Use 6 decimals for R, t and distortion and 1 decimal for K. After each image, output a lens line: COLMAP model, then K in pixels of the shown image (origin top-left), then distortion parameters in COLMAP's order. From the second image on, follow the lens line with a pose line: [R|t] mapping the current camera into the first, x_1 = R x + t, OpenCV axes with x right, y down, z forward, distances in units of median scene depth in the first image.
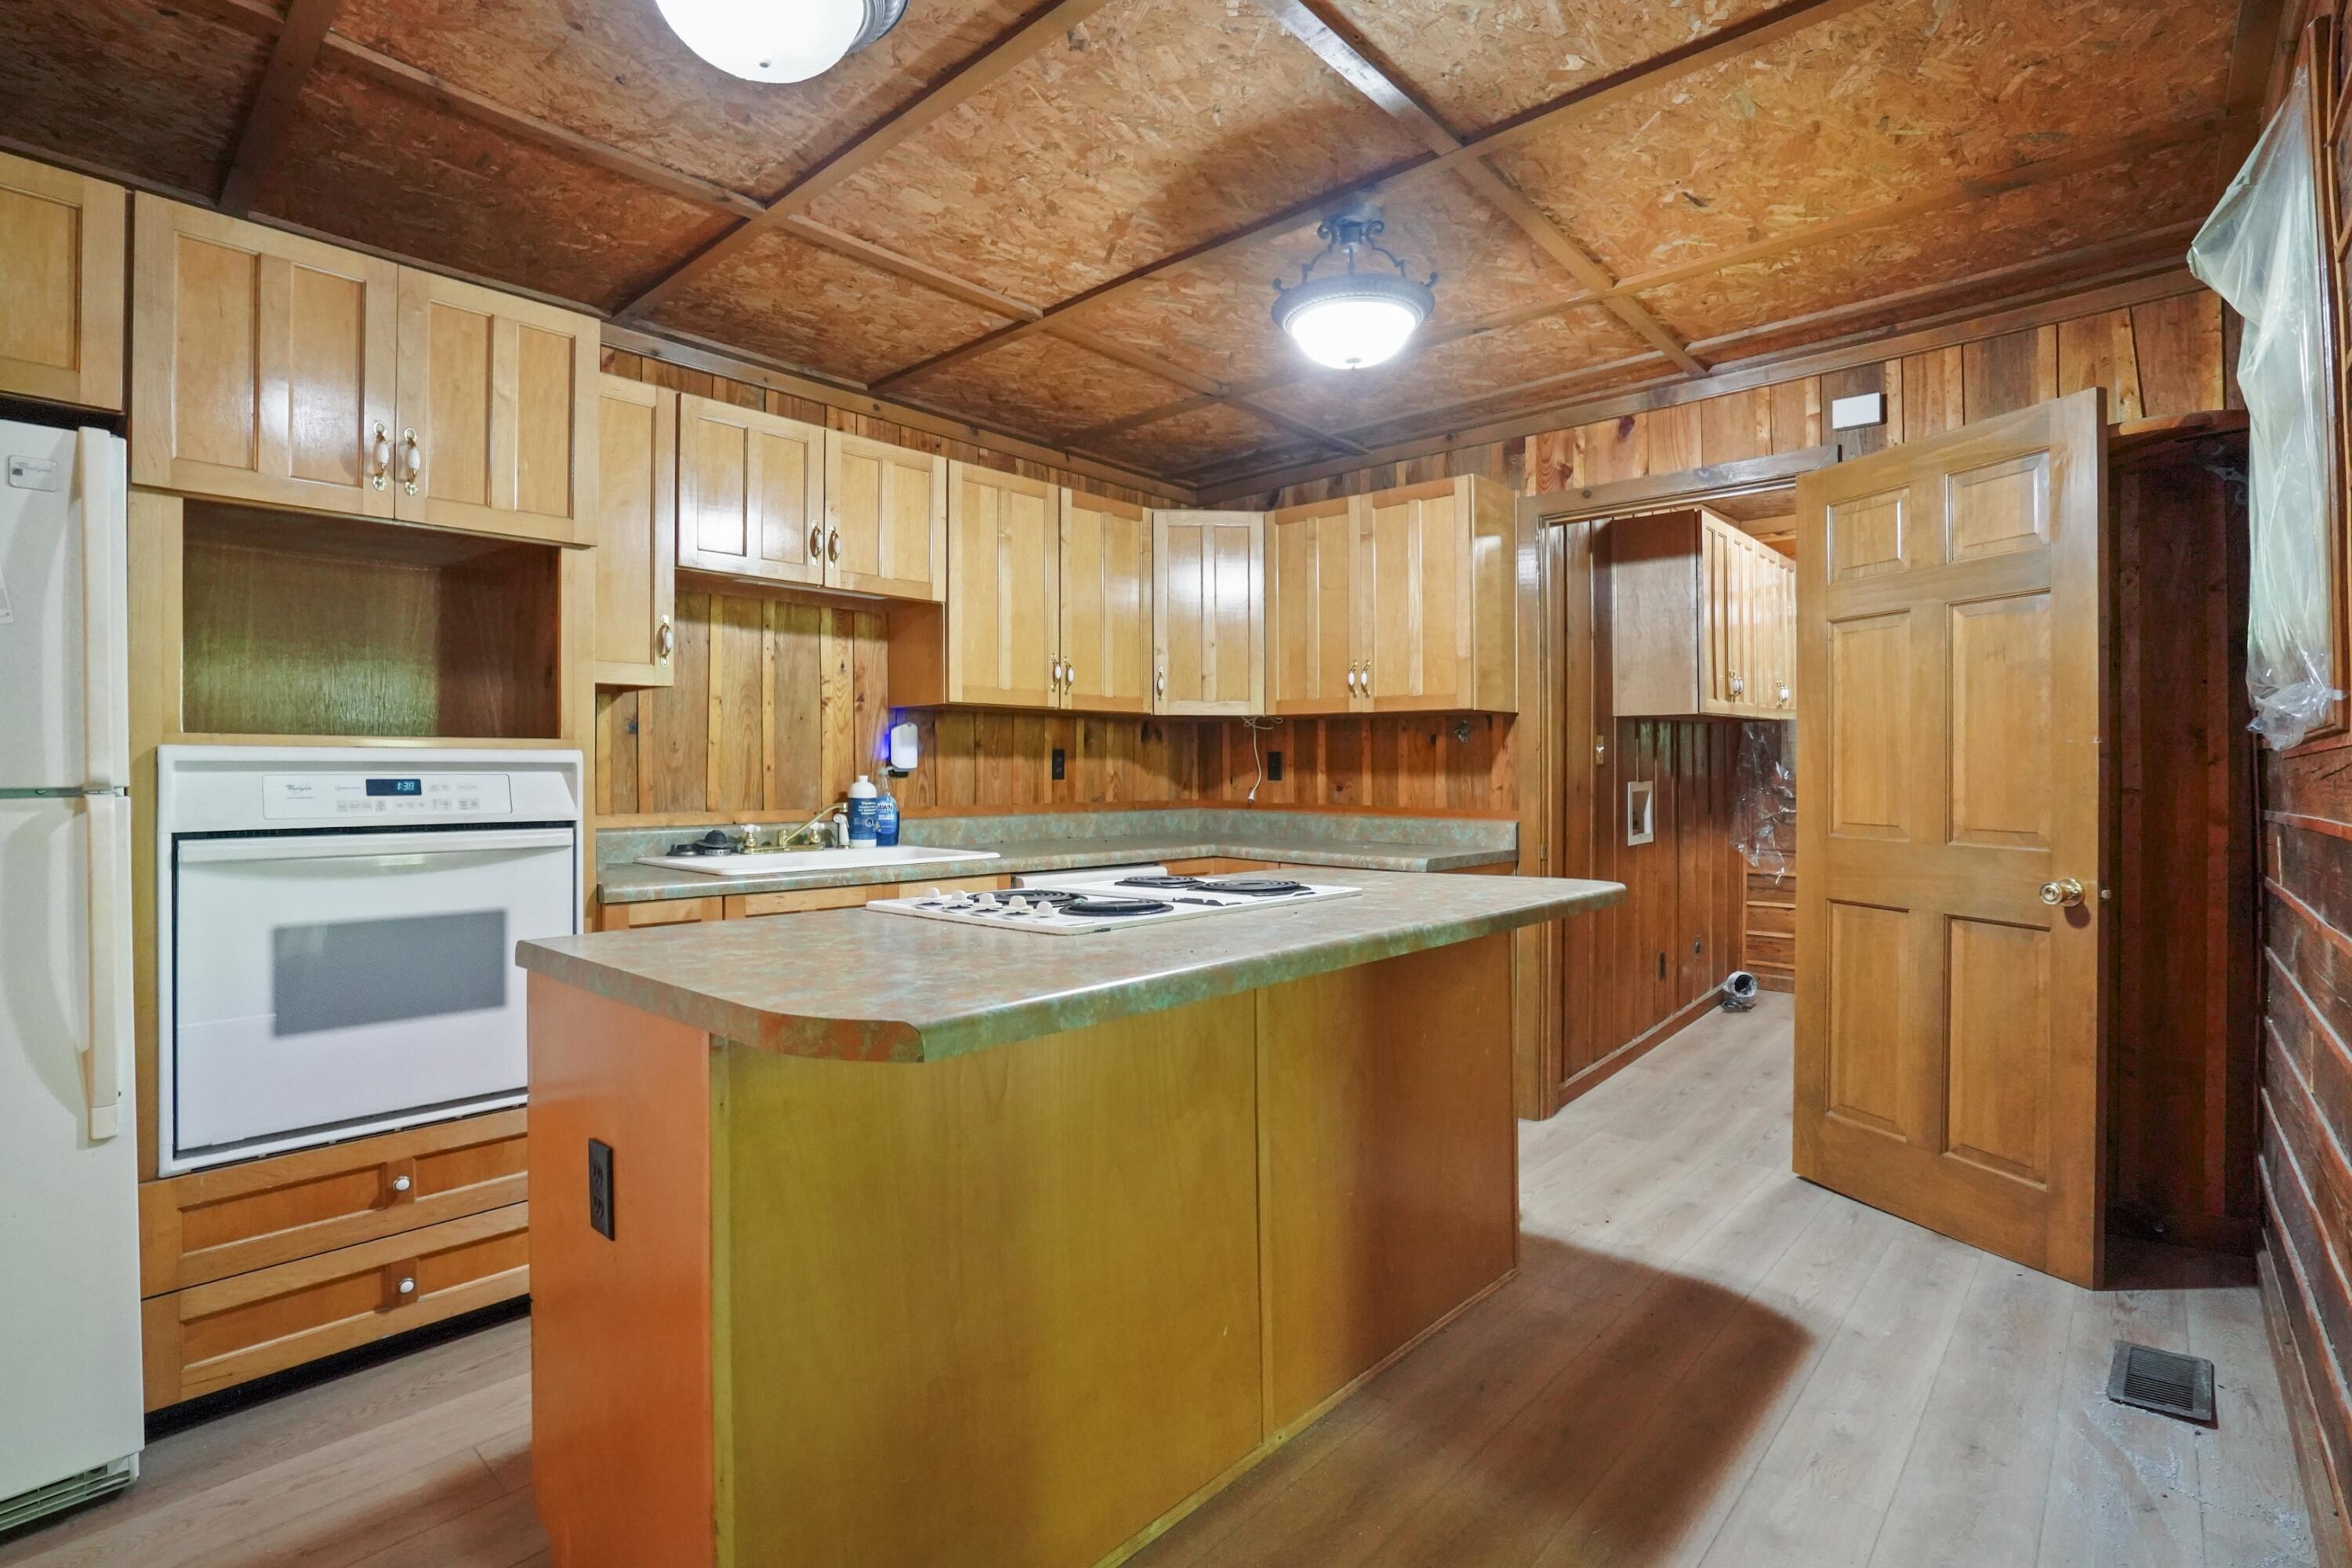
lens RADIAL K [[1124.9, 0, 1195.7], [0, 1124.9, 762.5], [0, 0, 1]] dist [-0.047606, 0.017073]
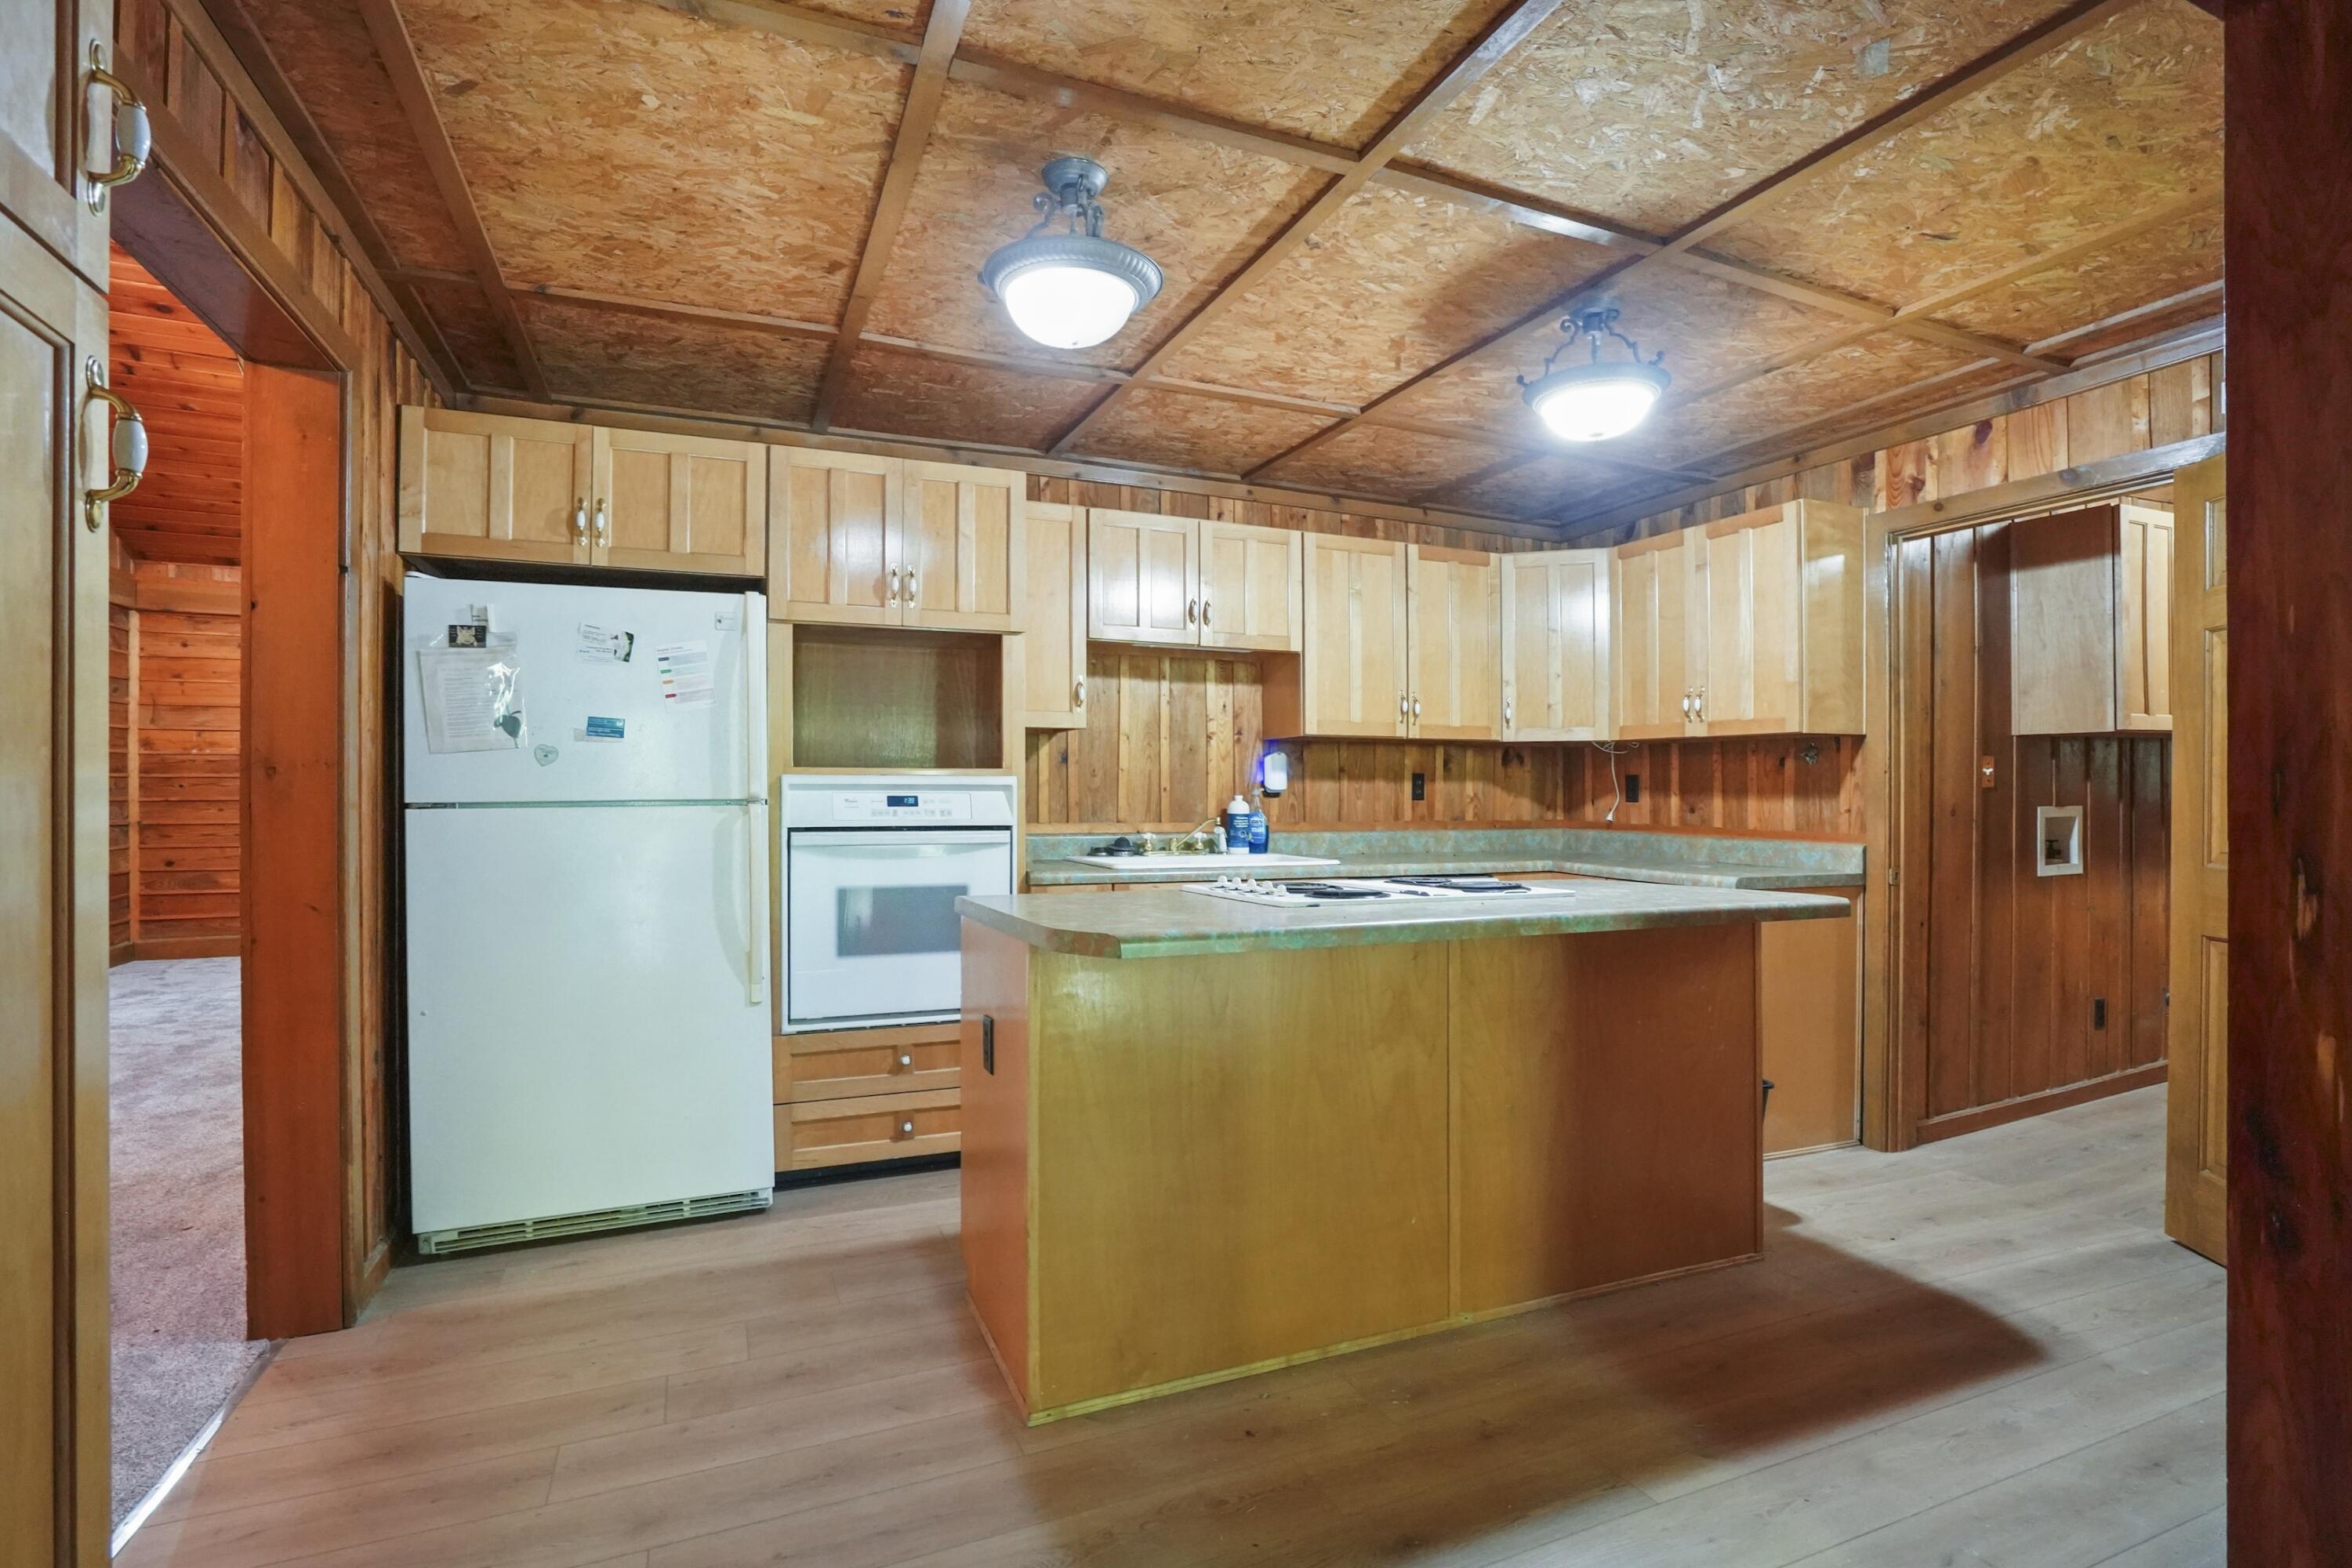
lens RADIAL K [[1124.9, 0, 1161.8], [0, 1124.9, 787.8], [0, 0, 1]] dist [-0.047606, 0.017073]
pose [[0.904366, 0.001315, -0.426755, 0.195618], [-0.000195, 0.999996, 0.002668, -0.000171], [0.426757, -0.002330, 0.904363, -0.190534]]
